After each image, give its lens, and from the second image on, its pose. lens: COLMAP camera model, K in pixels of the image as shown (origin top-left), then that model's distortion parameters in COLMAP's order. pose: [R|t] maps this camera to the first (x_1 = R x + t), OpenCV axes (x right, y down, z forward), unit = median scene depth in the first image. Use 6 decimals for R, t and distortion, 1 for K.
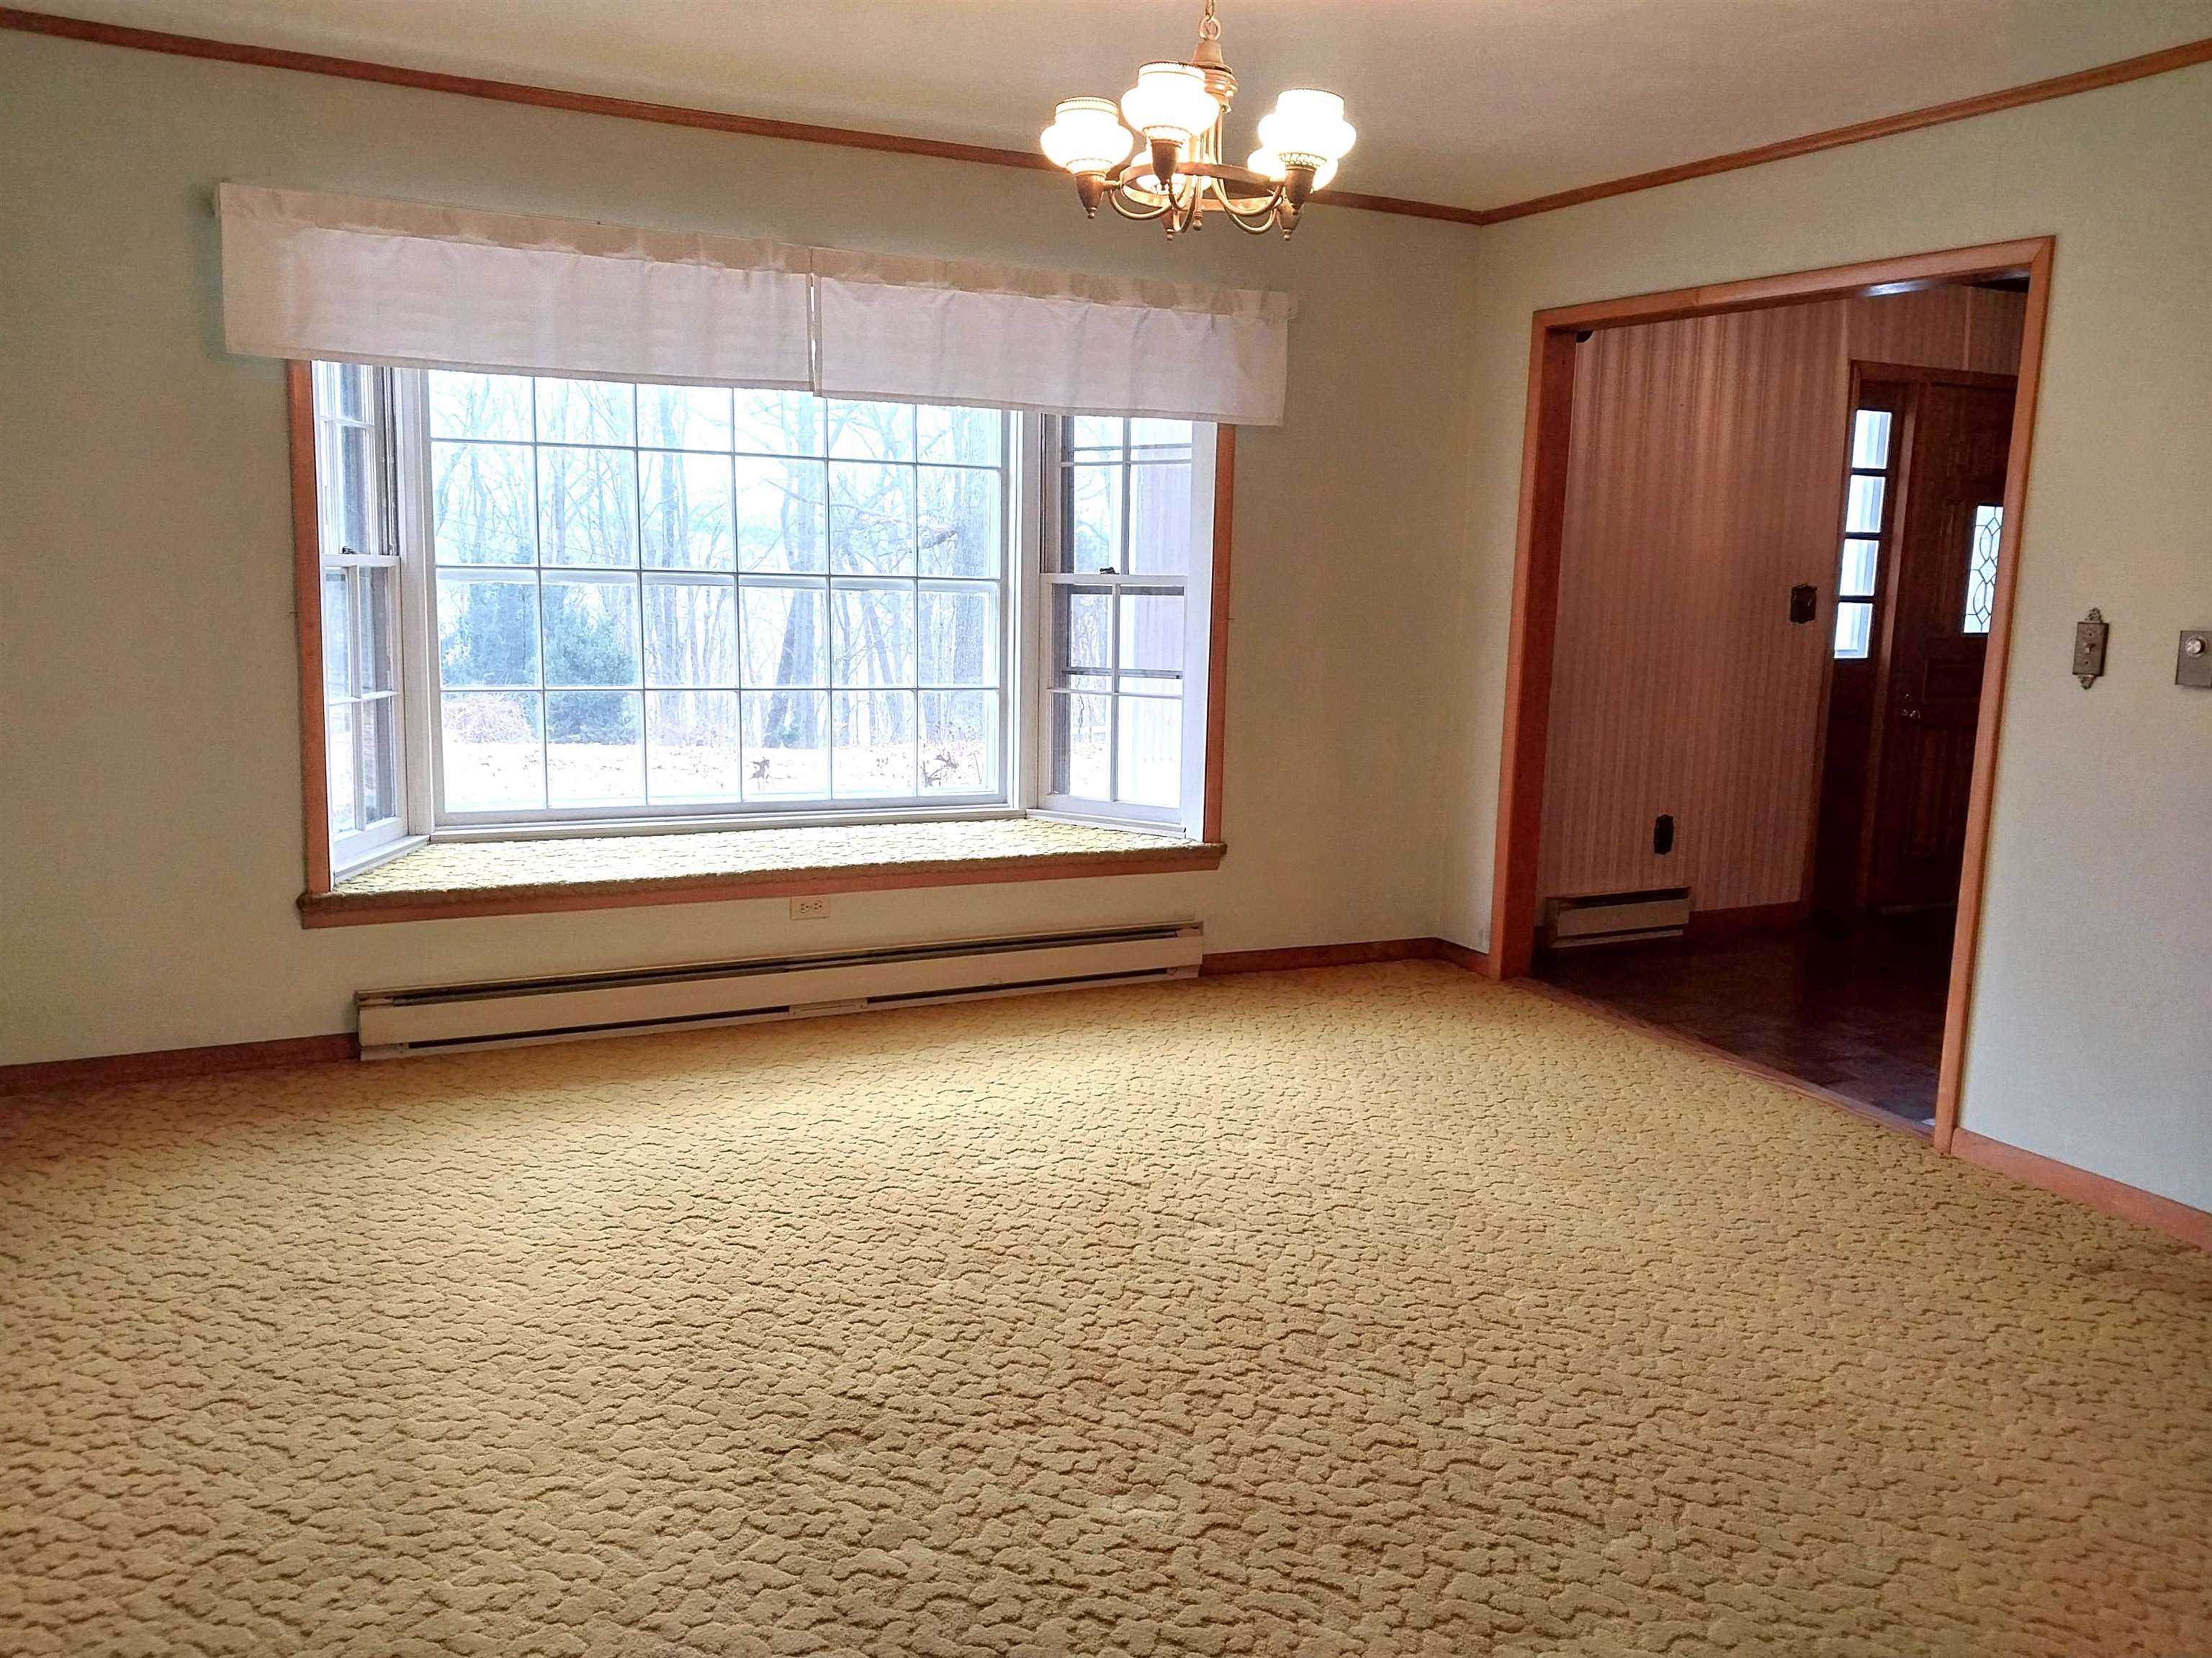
lens RADIAL K [[1669.4, 0, 1106.0], [0, 1669.4, 829.0], [0, 0, 1]] dist [0.046521, -0.000339]
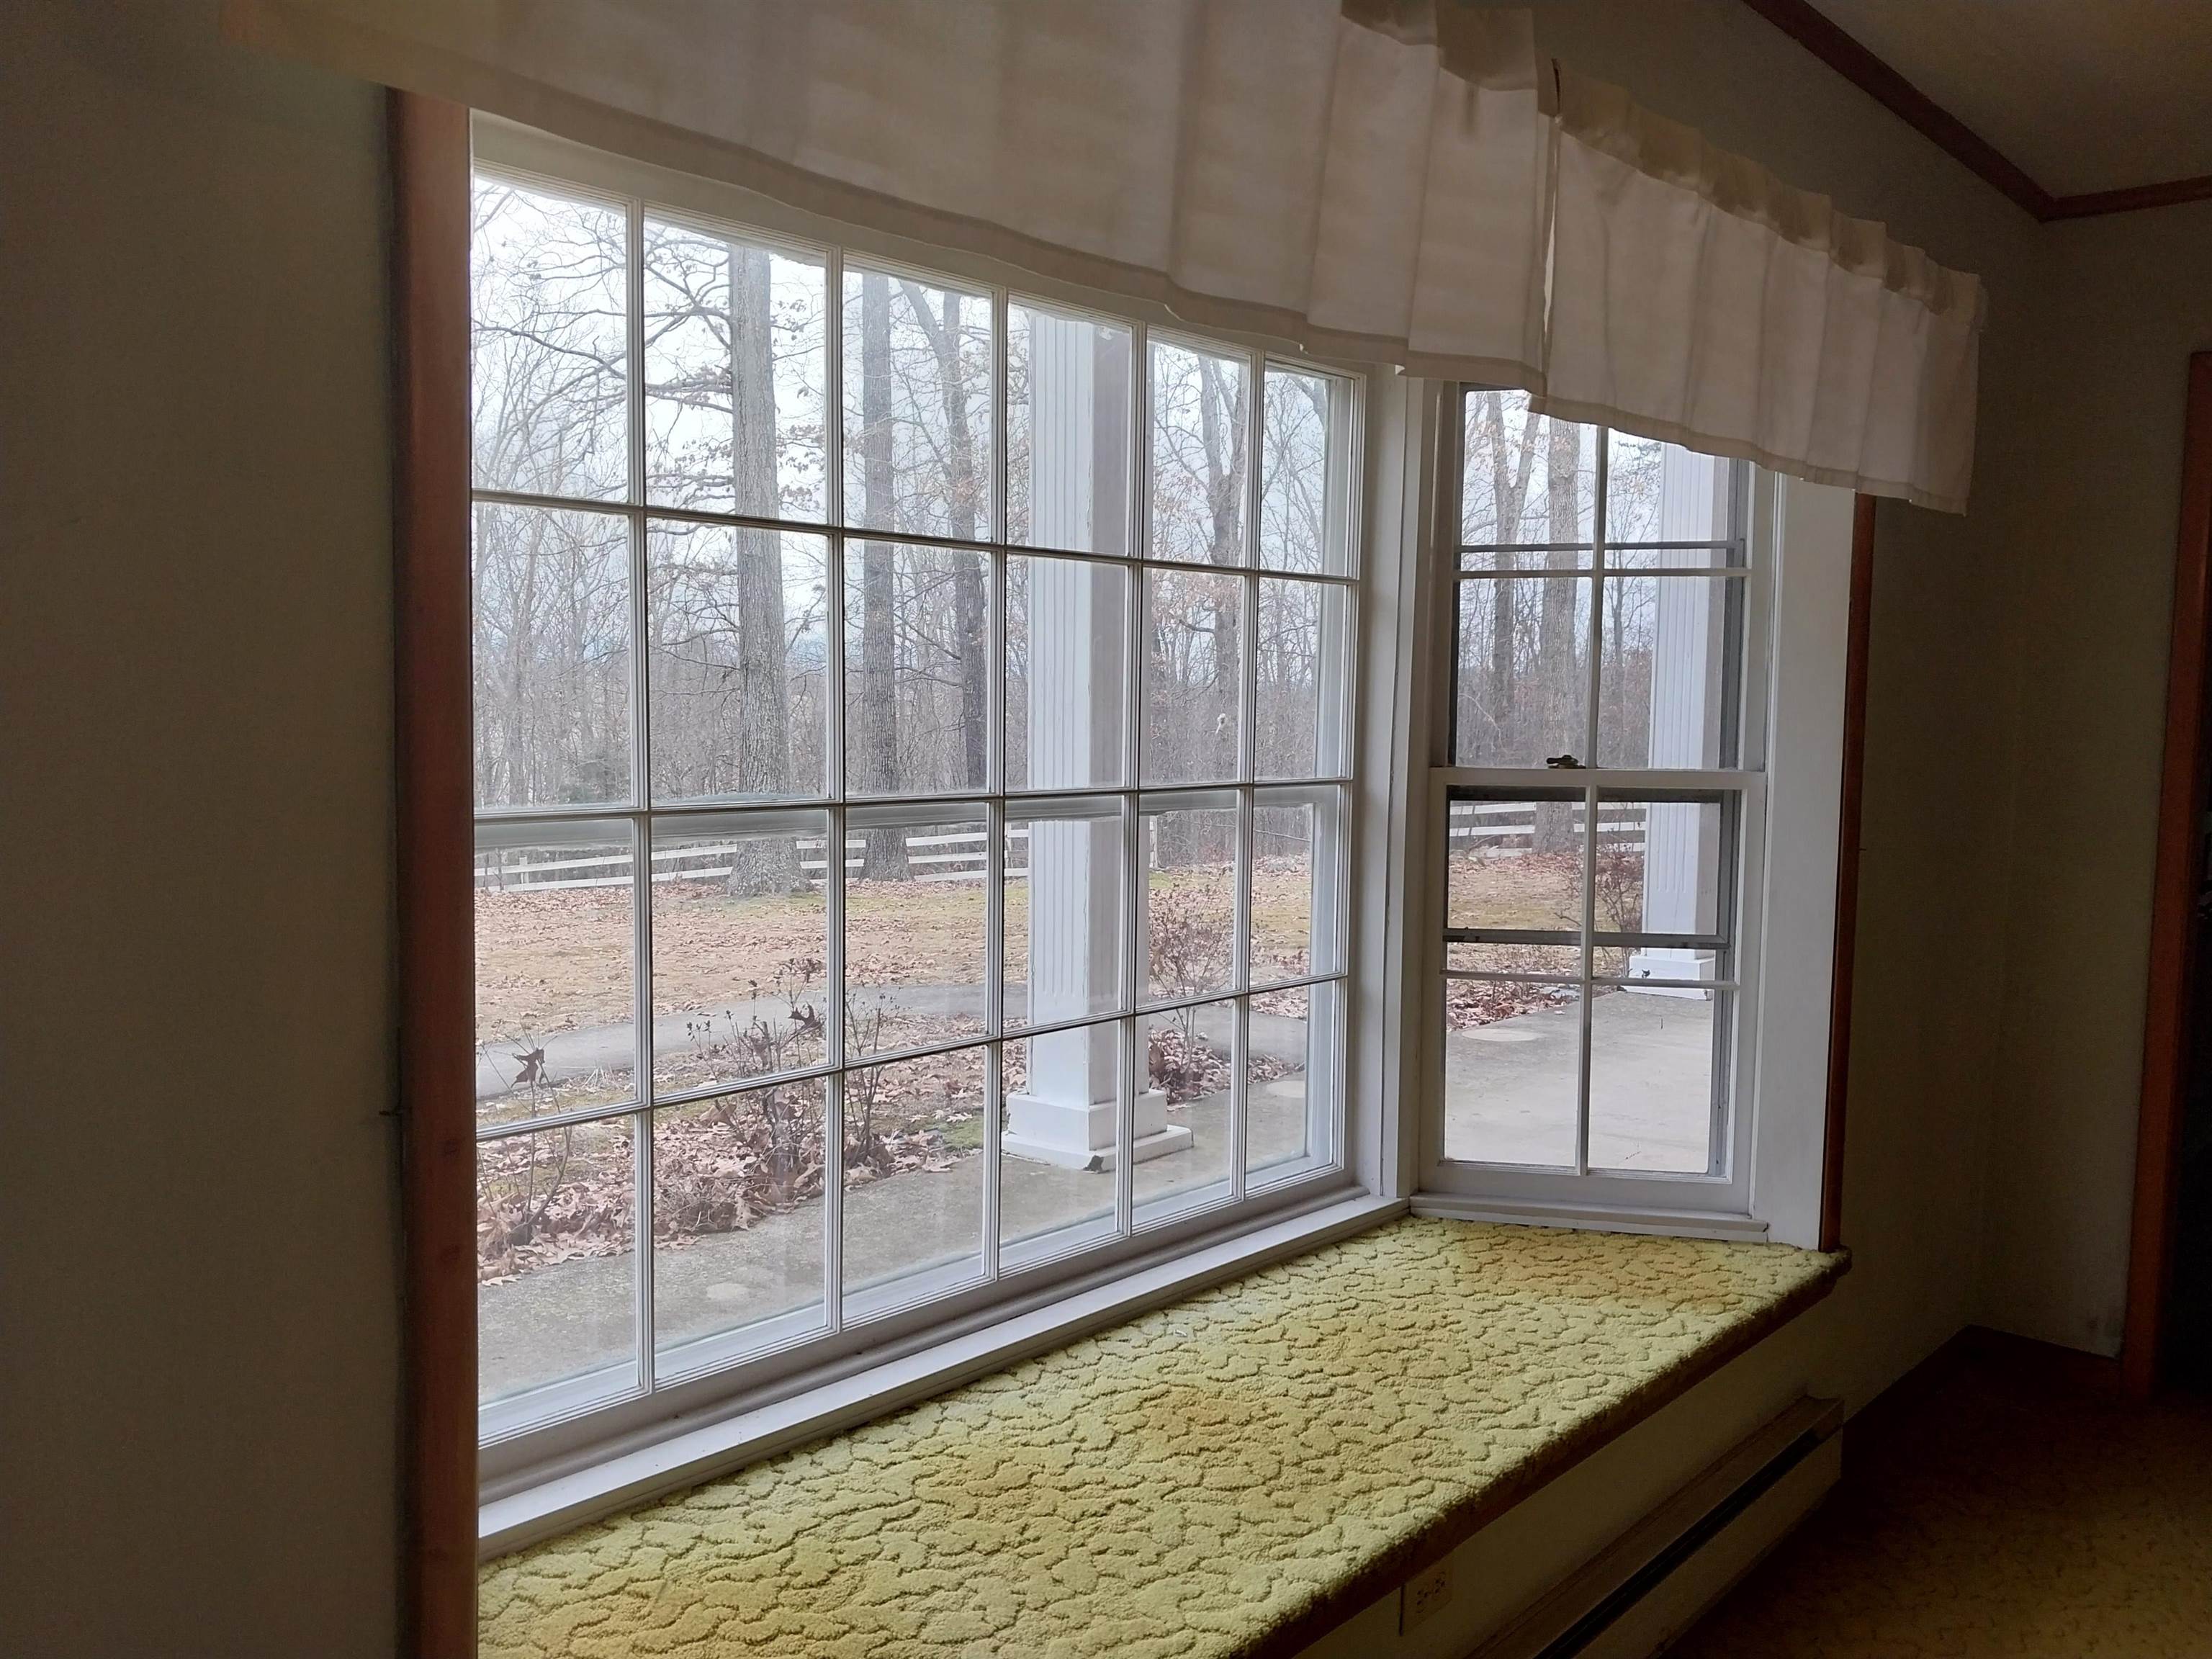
lens RADIAL K [[1701.9, 0, 1106.0], [0, 1701.9, 829.5], [0, 0, 1]] dist [0.060287, 0.001172]
pose [[0.929581, -0.039950, 0.366446, -0.349740], [0.063637, 0.996576, -0.052783, -0.110549], [-0.363083, 0.072385, 0.928941, 0.518982]]
